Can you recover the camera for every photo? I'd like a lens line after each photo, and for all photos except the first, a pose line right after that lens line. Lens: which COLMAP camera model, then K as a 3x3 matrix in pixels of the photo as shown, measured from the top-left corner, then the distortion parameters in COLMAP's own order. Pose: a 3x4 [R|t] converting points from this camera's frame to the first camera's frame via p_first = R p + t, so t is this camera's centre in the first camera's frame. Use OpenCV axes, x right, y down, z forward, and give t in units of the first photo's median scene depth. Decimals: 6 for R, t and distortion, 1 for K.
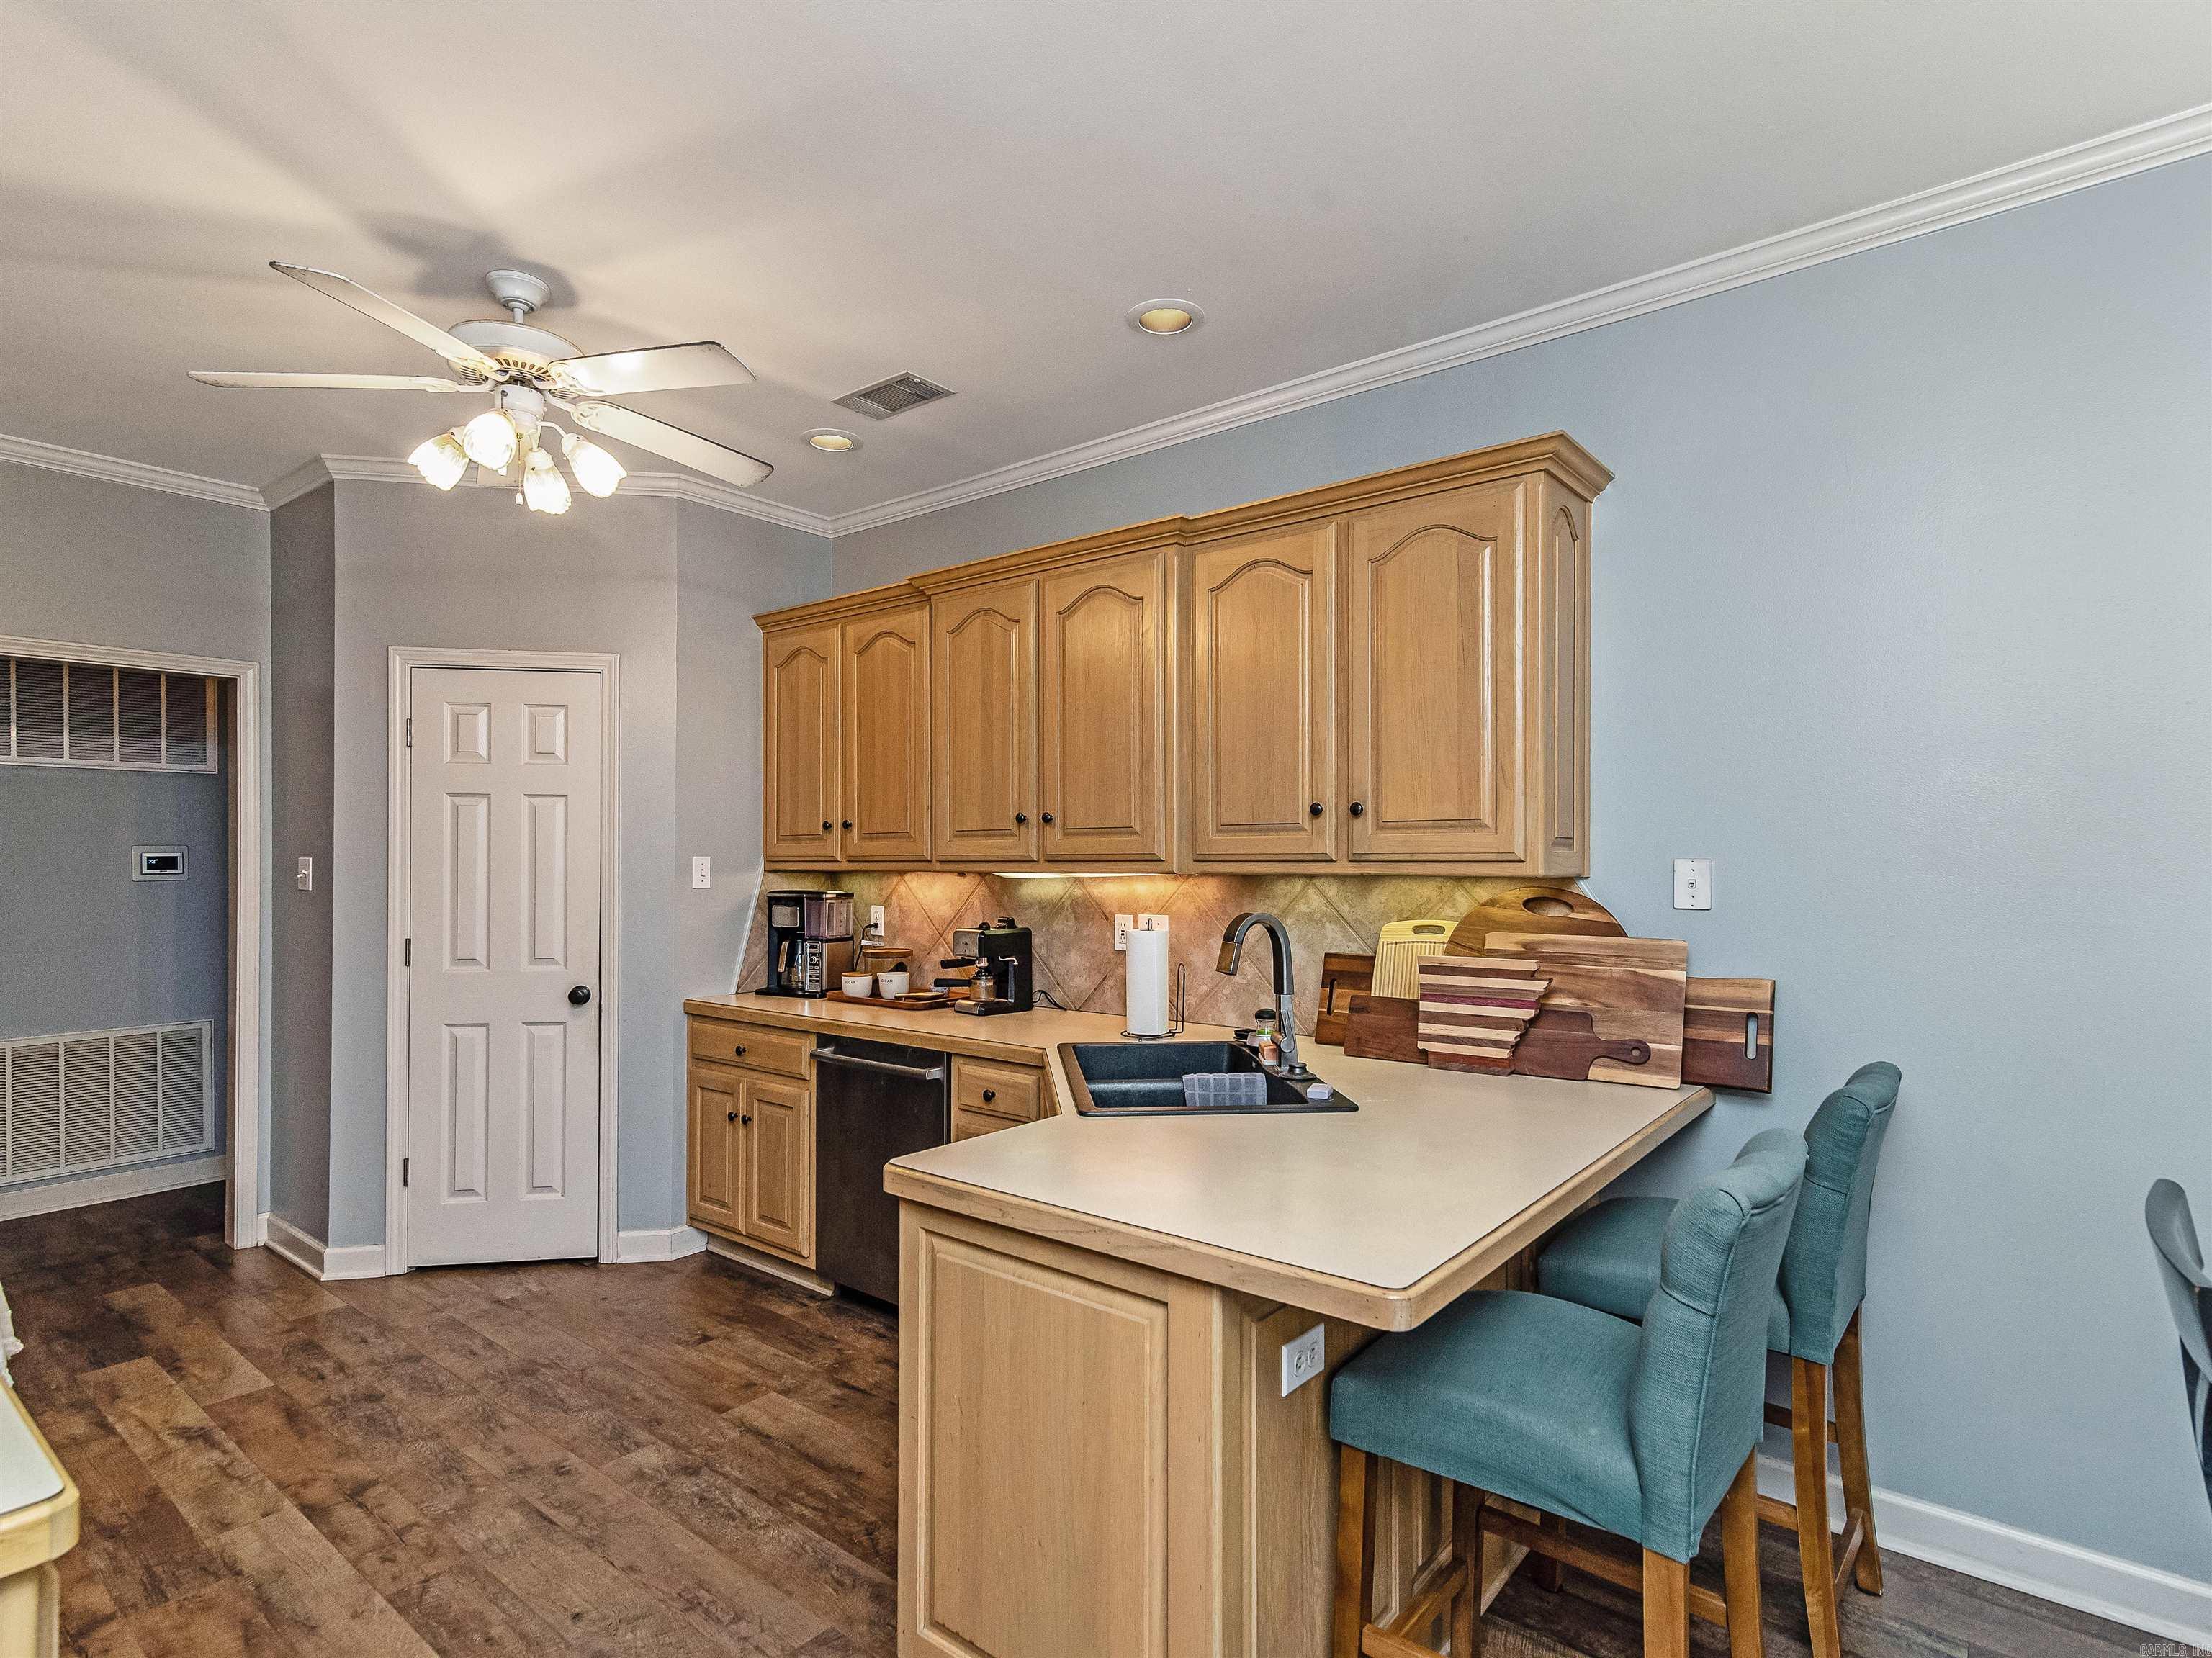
lens RADIAL K [[1144.0, 0, 1112.0], [0, 1144.0, 853.1], [0, 0, 1]] dist [0.003433, 0.001515]
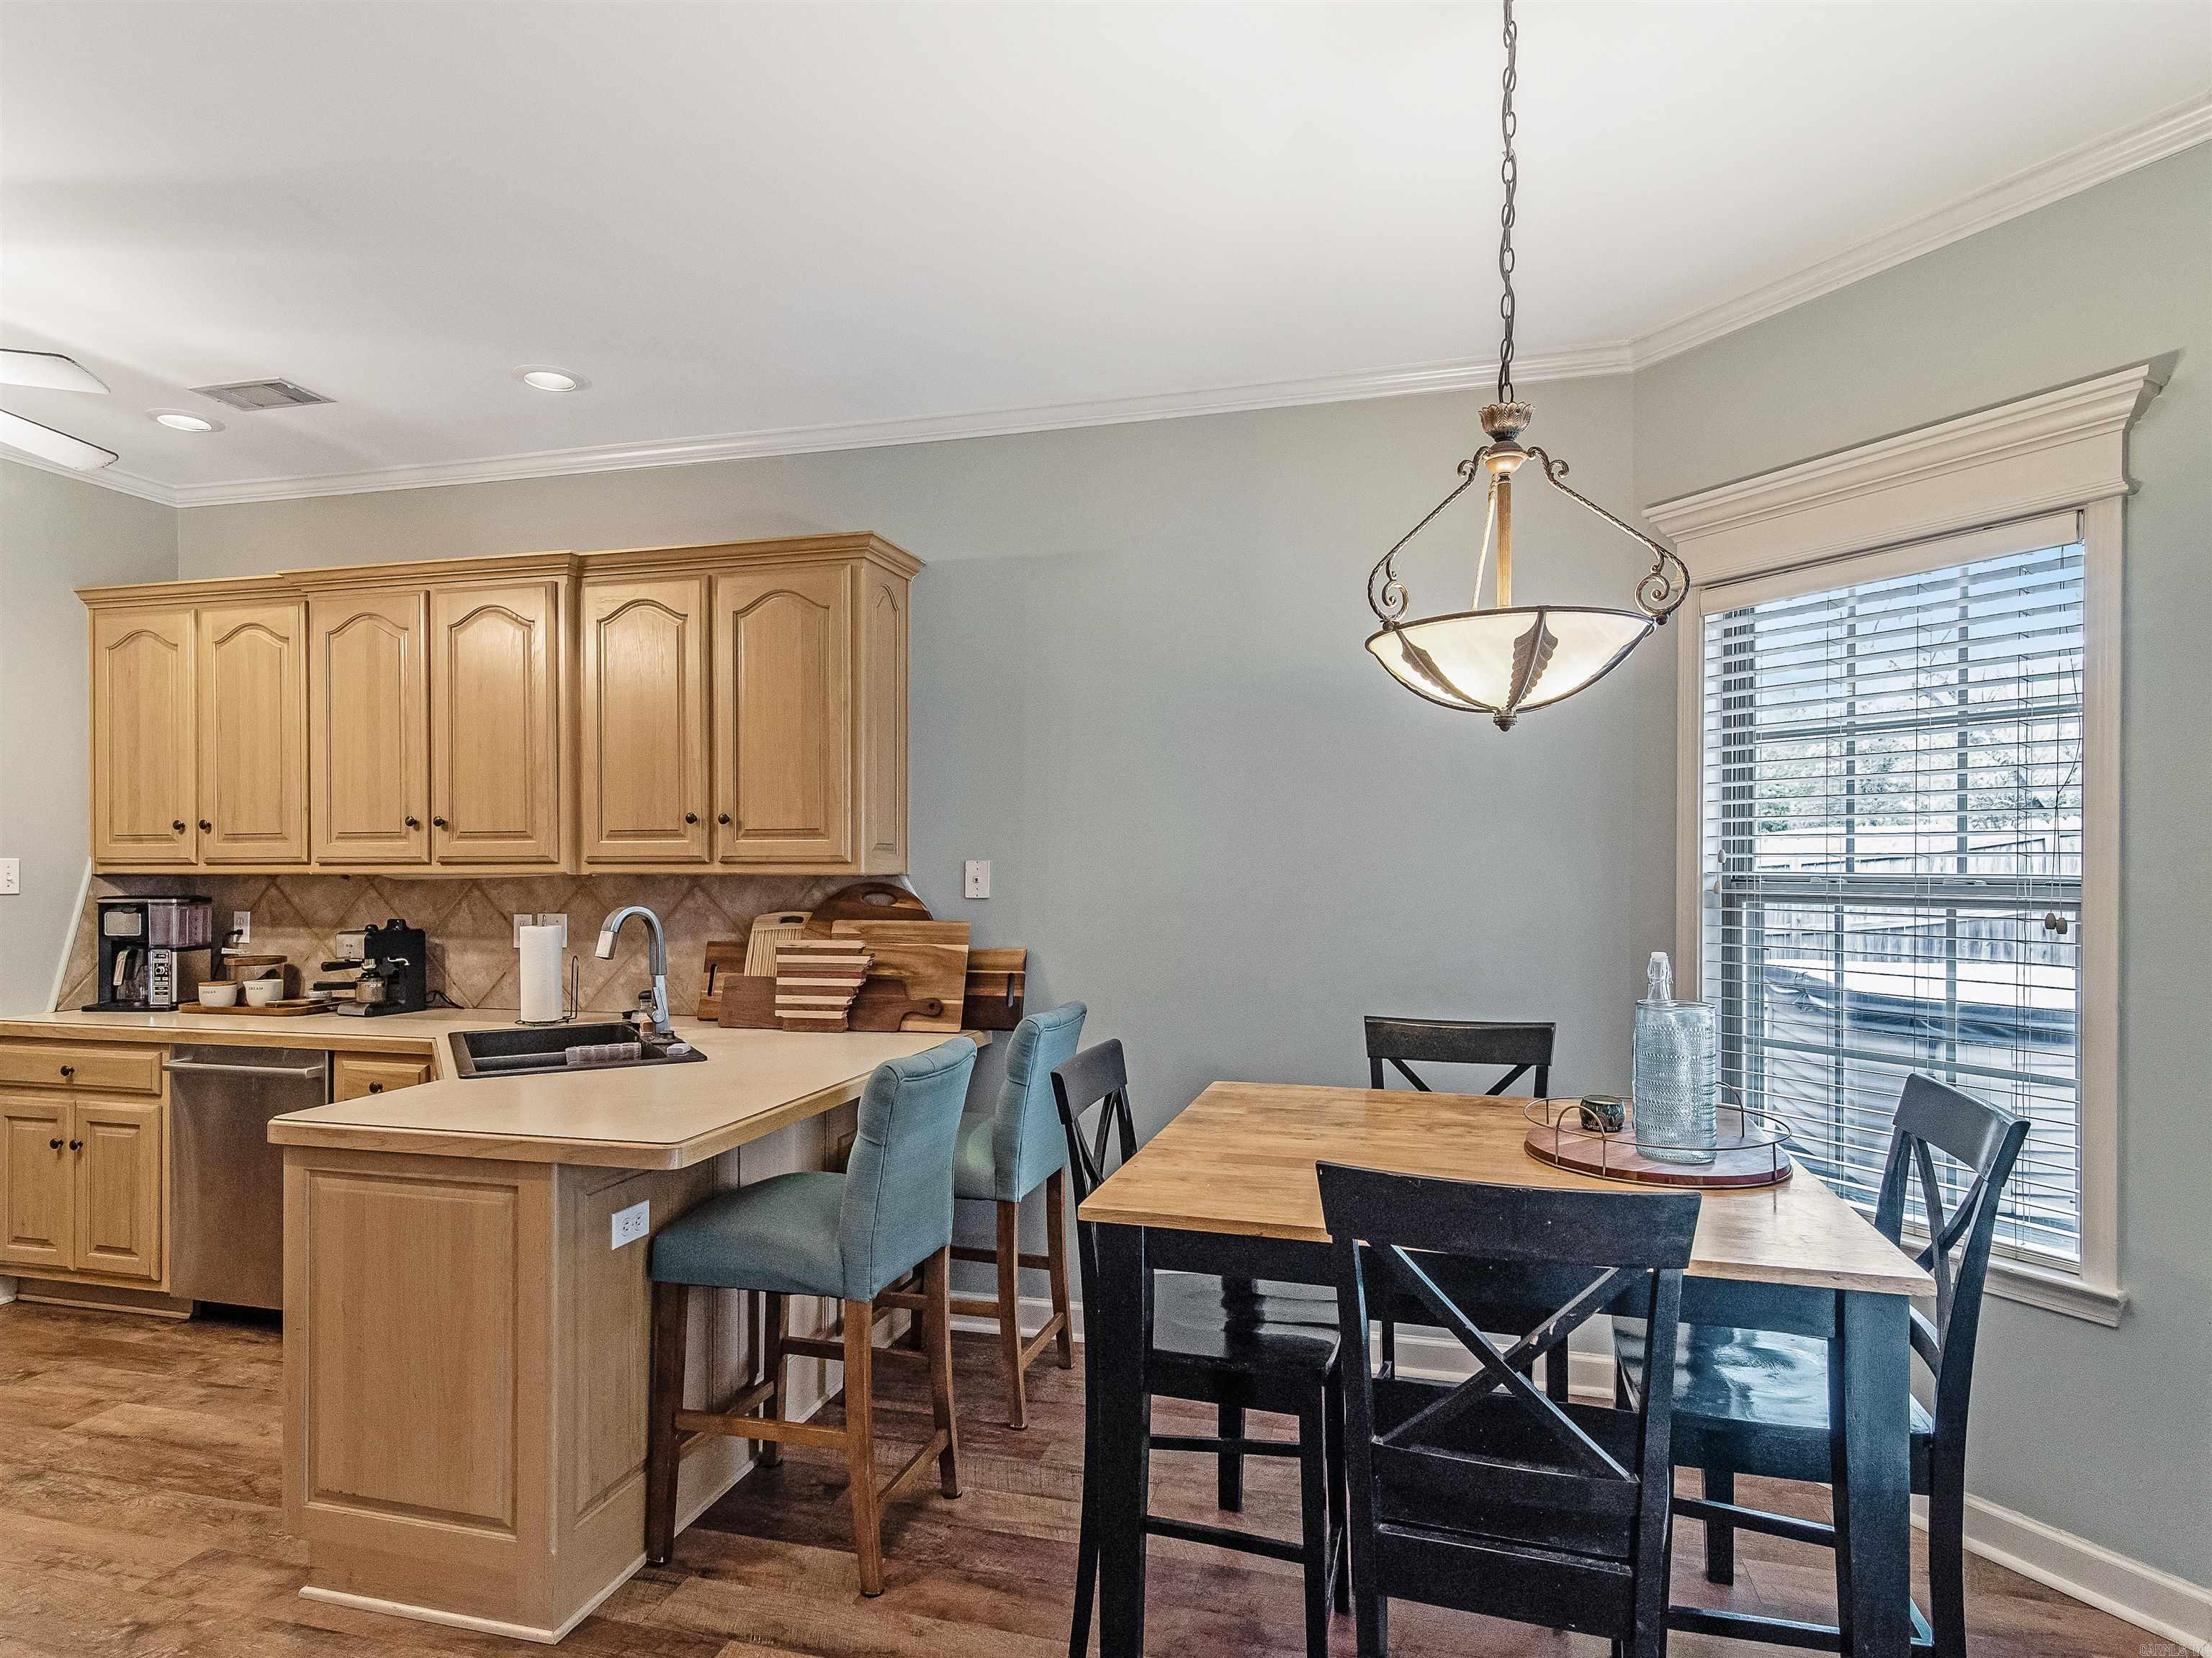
lens RADIAL K [[1274.0, 0, 1098.2], [0, 1274.0, 872.9], [0, 0, 1]] dist [0.001727, 0.001153]
pose [[0.920778, -0.002347, 0.390079, 0.041301], [-0.002396, 0.999929, 0.011671, 0.000922], [-0.390079, -0.011681, 0.920707, -0.291035]]
